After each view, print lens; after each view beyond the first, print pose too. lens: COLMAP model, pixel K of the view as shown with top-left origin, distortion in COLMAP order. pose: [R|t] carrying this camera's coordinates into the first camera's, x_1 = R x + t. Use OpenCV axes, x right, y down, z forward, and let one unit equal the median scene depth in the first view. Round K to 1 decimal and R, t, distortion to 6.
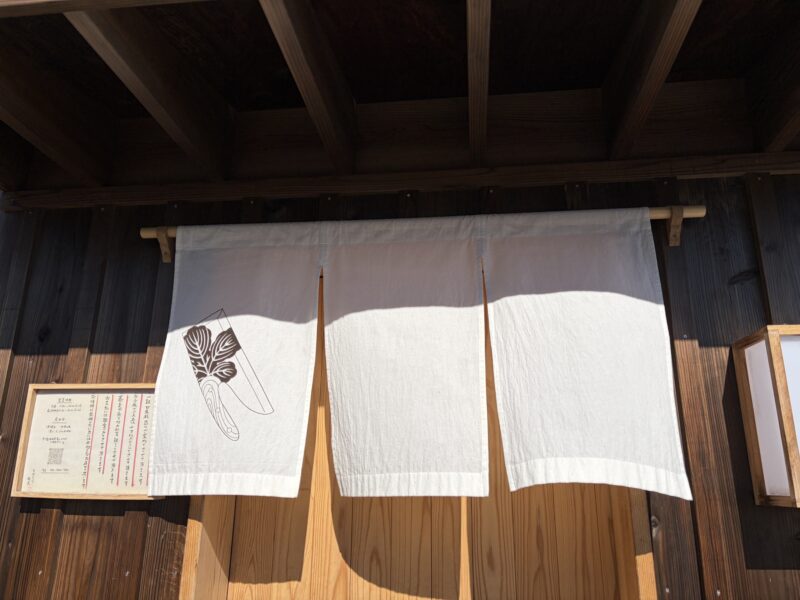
lens RADIAL K [[617.7, 0, 400.3], [0, 617.7, 299.9], [0, 0, 1]] dist [-0.008270, -0.001682]
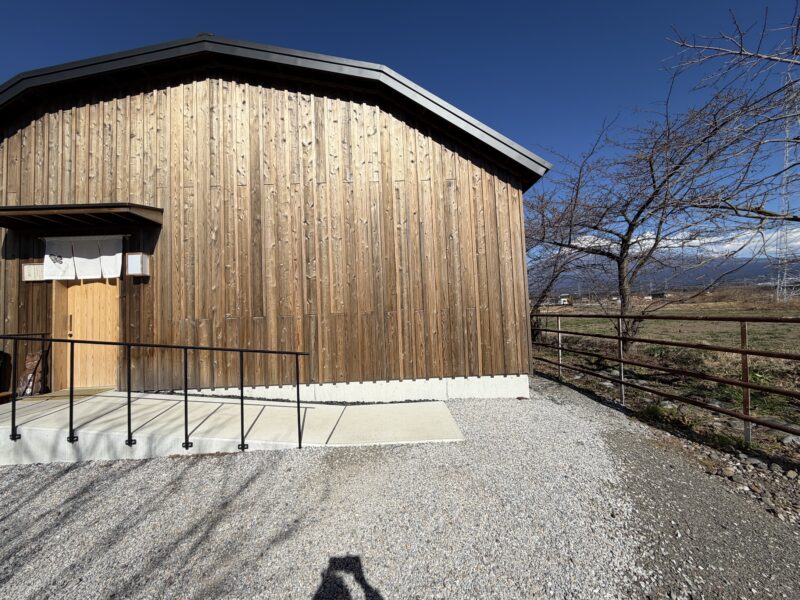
lens RADIAL K [[320.9, 0, 400.5], [0, 320.9, 299.7], [0, 0, 1]] dist [0.000702, 0.000053]
pose [[0.990264, -0.036211, 0.134408, 2.869786], [0.001071, 0.967526, 0.252771, -0.345338], [-0.139197, -0.250166, 0.958145, -2.874560]]
